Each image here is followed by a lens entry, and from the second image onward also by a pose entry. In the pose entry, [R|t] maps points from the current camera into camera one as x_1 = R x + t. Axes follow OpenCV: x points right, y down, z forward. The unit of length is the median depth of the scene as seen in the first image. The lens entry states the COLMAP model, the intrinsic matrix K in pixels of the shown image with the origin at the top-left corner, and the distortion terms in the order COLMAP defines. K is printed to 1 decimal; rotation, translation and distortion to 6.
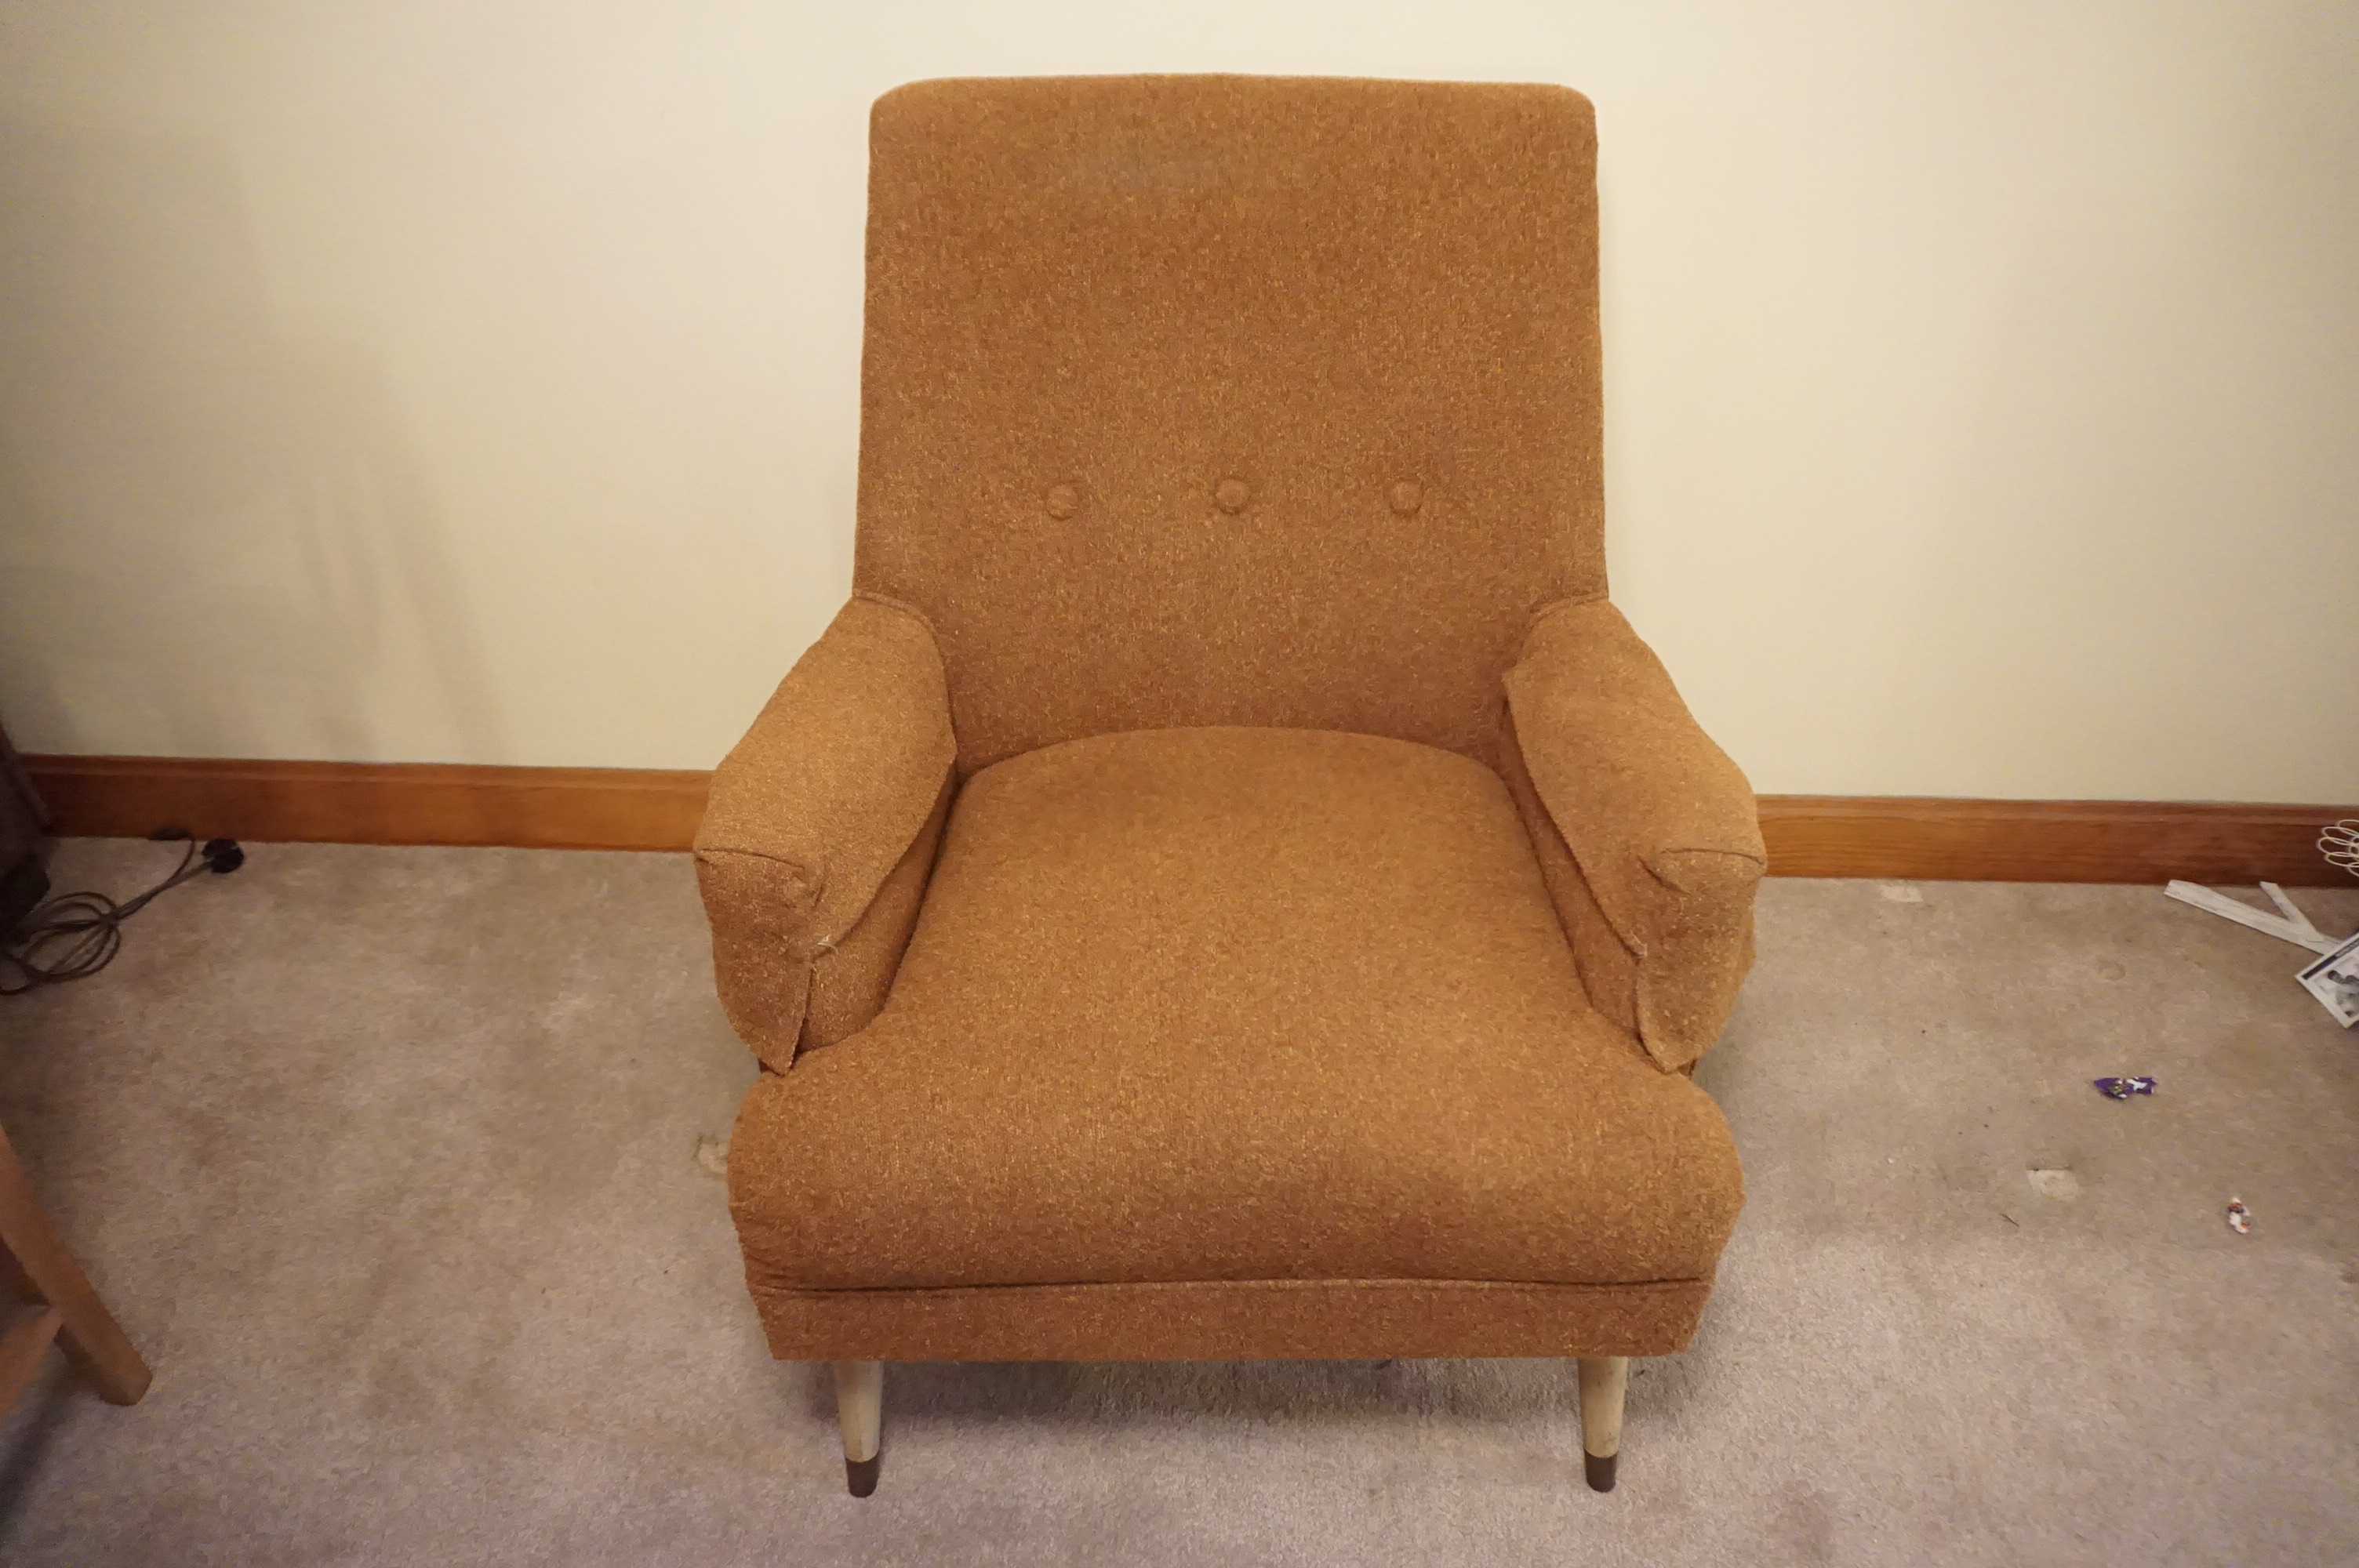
lens RADIAL K [[1551.0, 0, 1180.7], [0, 1551.0, 770.2], [0, 0, 1]] dist [-0.034517, 0.024415]
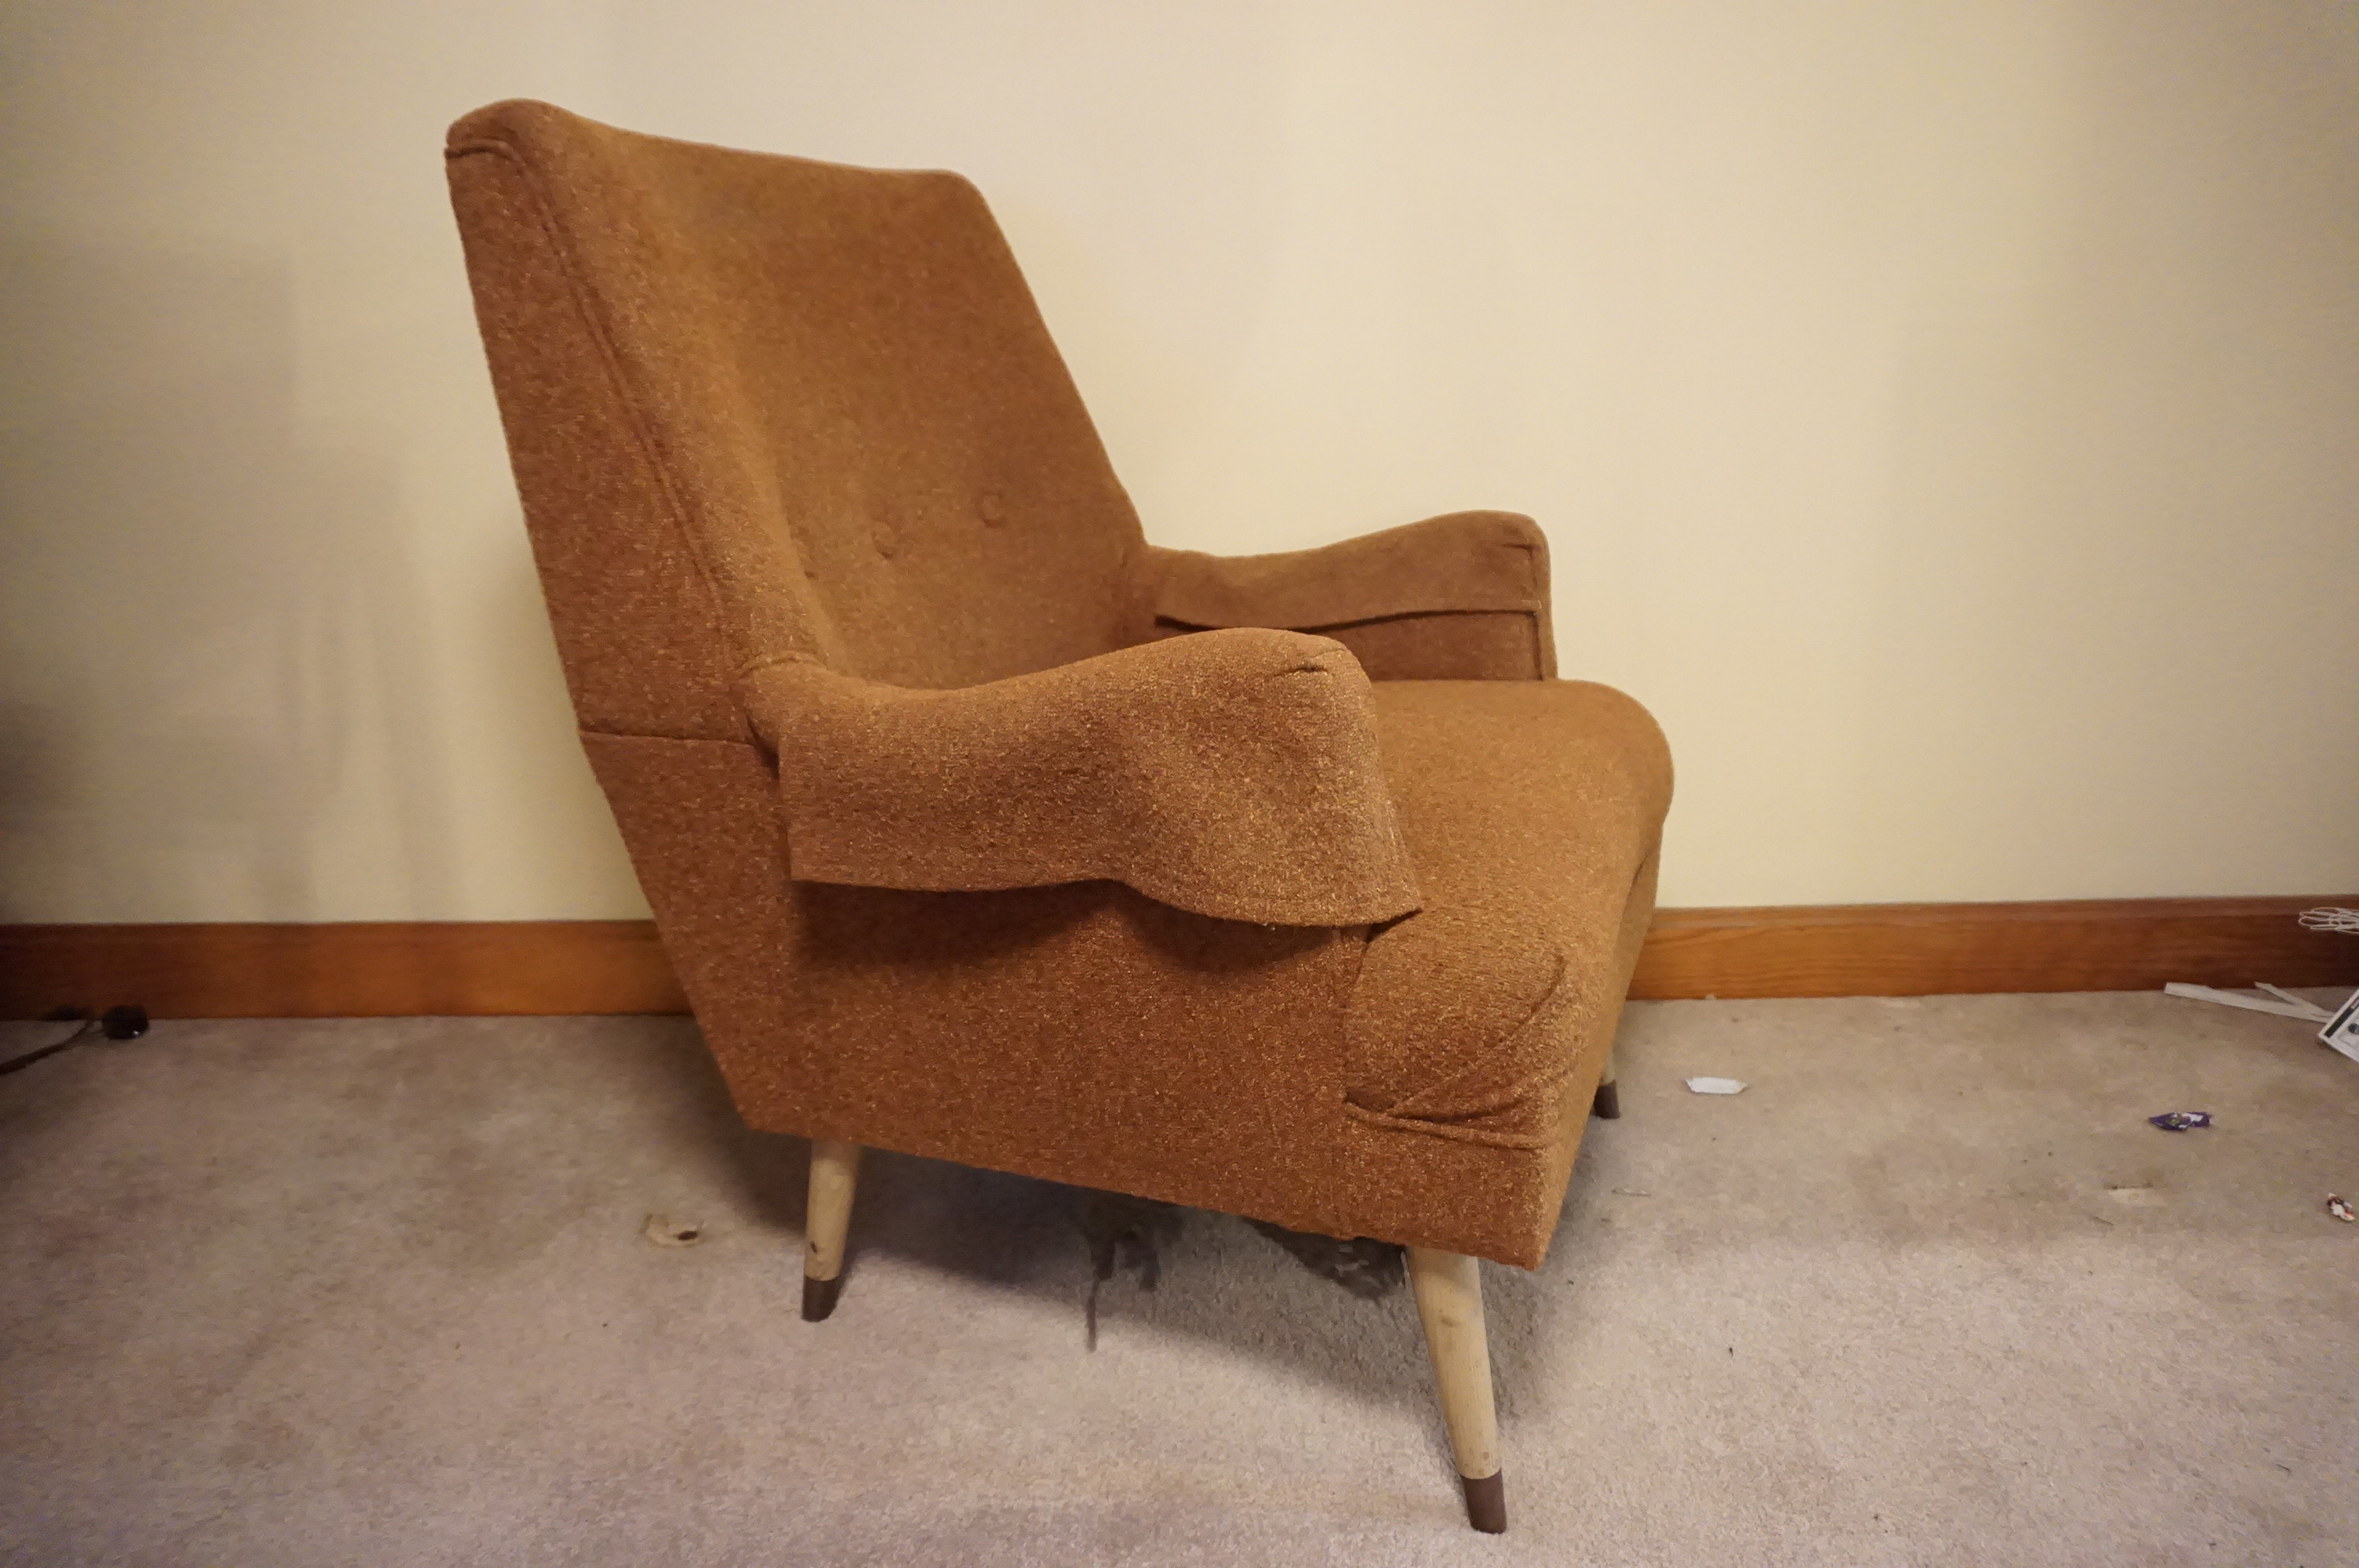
lens RADIAL K [[1551.0, 0, 1176.1], [0, 1551.0, 778.0], [0, 0, 1]] dist [-0.034517, 0.024415]
pose [[0.998017, -0.020572, 0.059490, -0.061539], [0.040700, 0.931847, -0.360562, 0.358624], [-0.048018, 0.362268, 0.930836, 0.079212]]
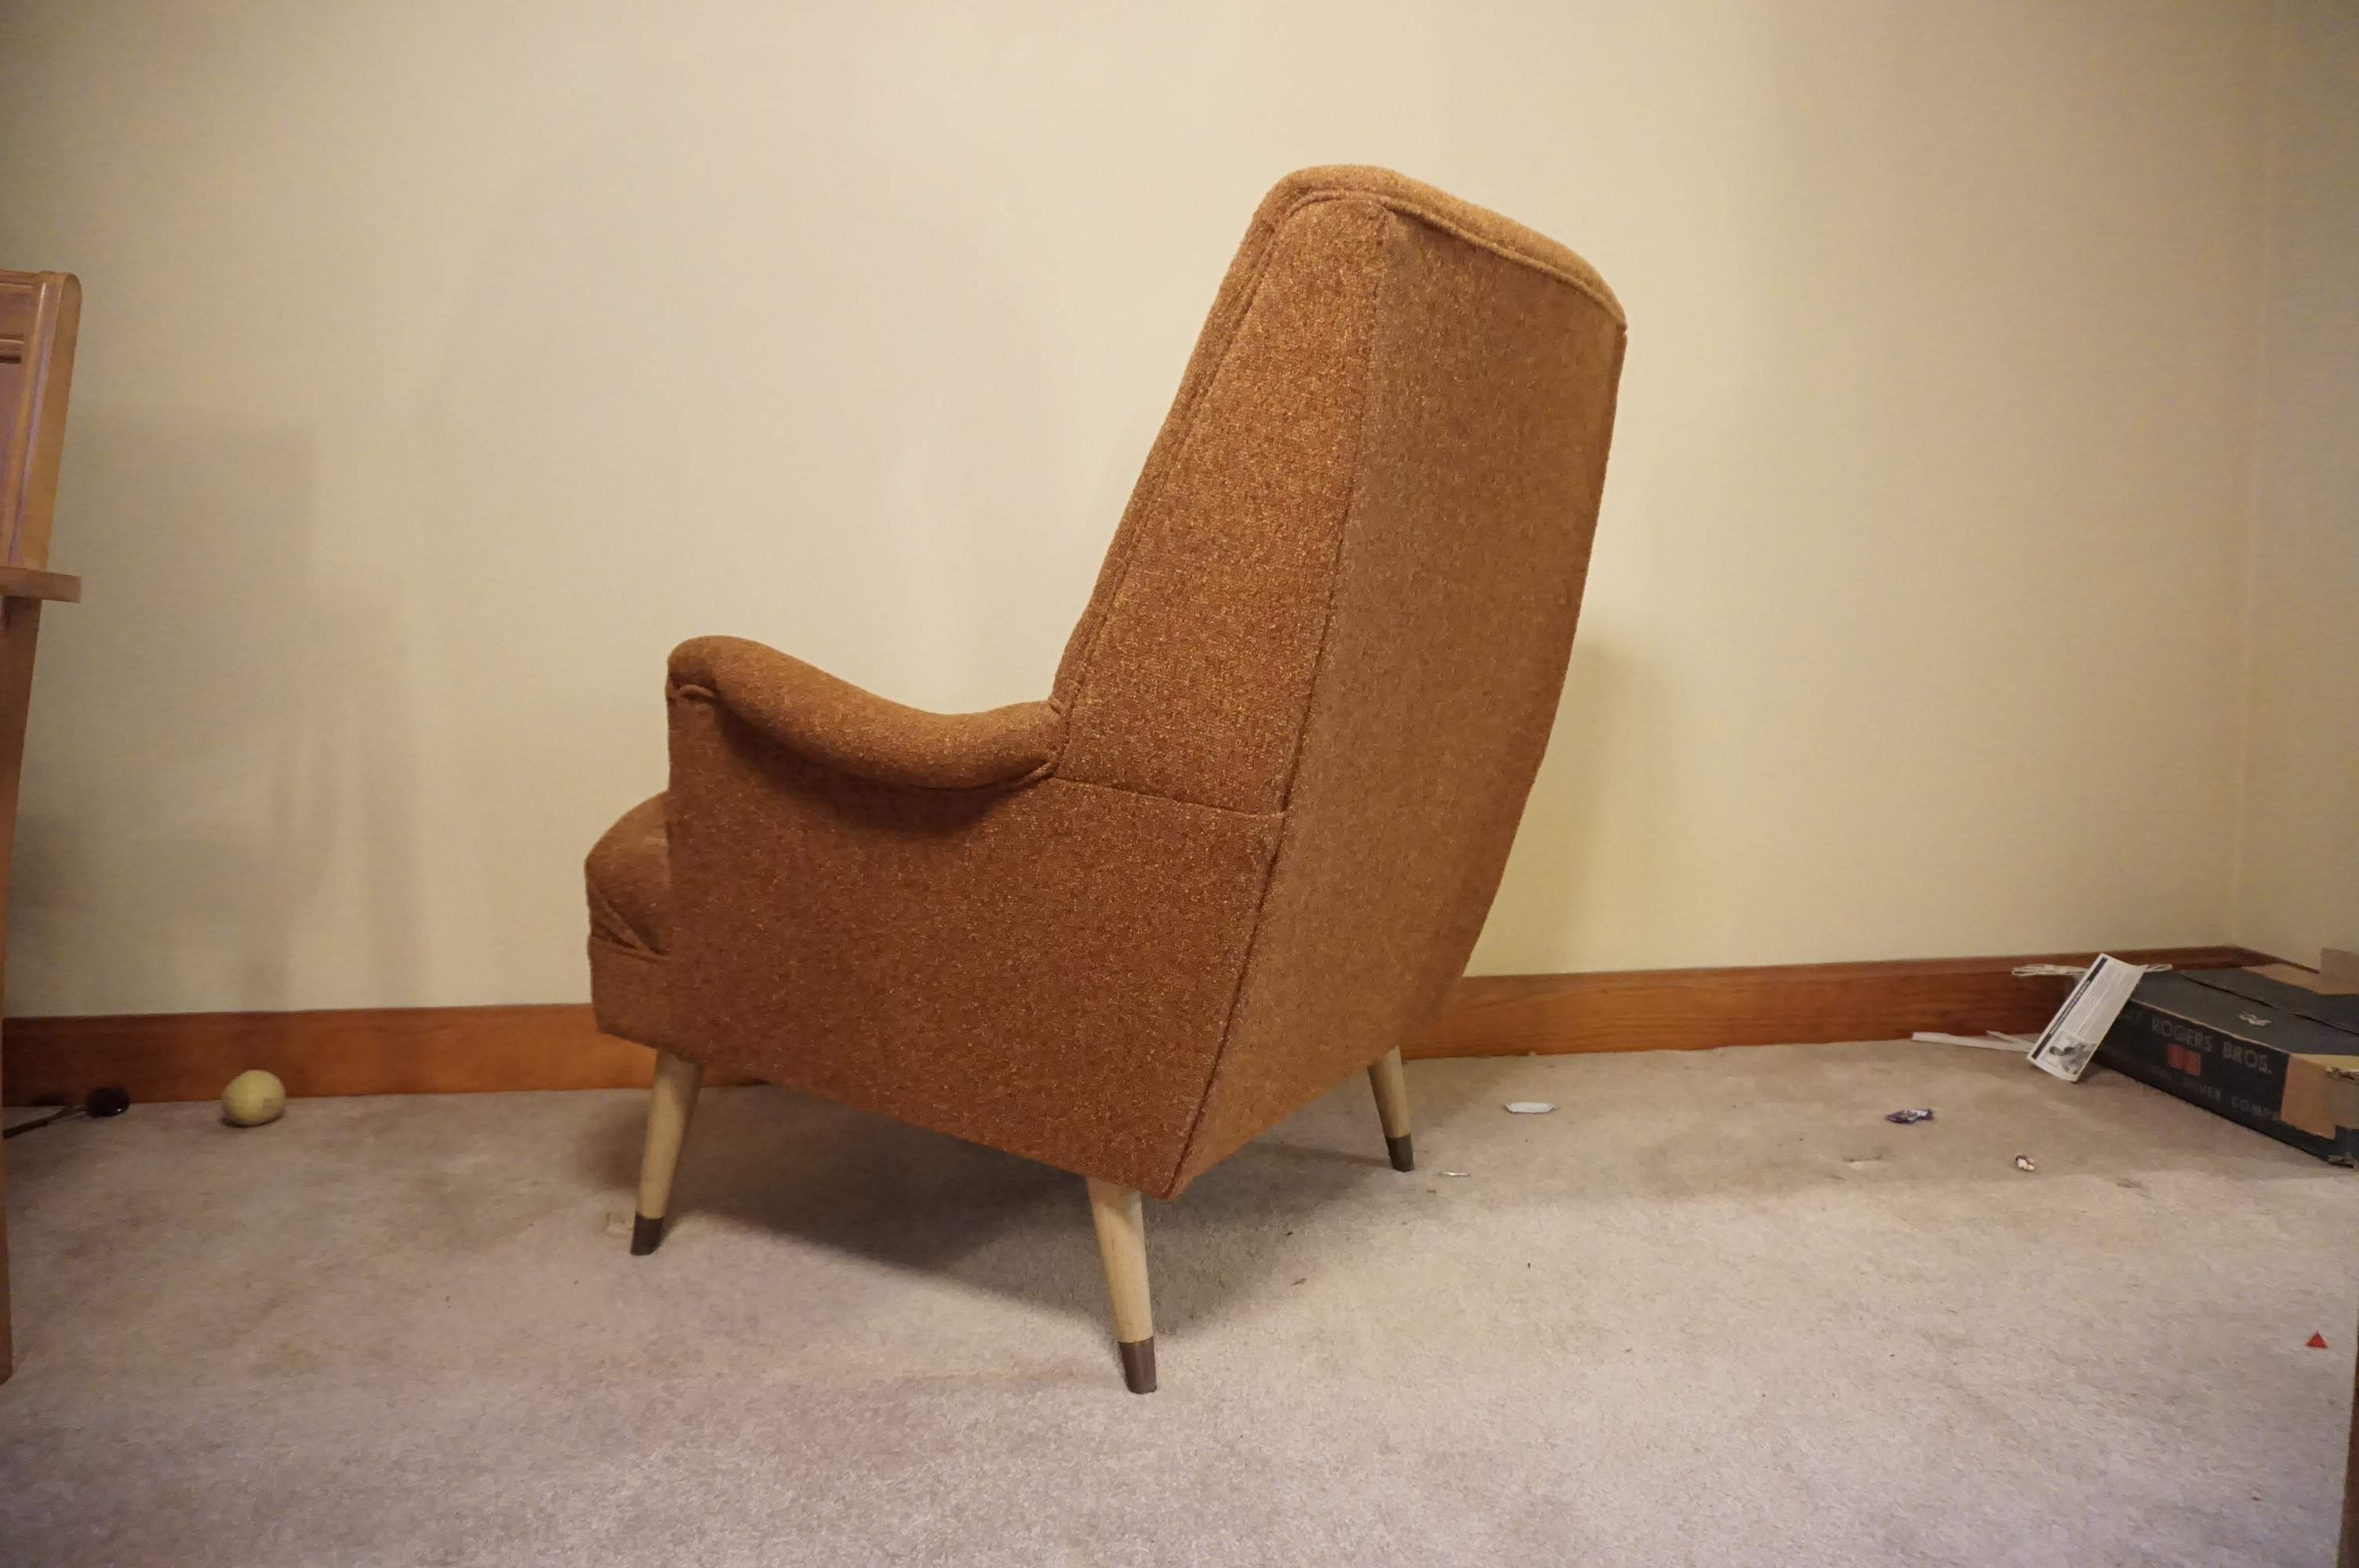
lens RADIAL K [[1551.0, 0, 1170.9], [0, 1551.0, 778.9], [0, 0, 1]] dist [-0.034517, 0.024415]
pose [[0.991455, -0.022964, 0.128408, -0.073514], [0.084753, 0.861701, -0.500288, 0.567083], [-0.099161, 0.506897, 0.856284, -0.050712]]
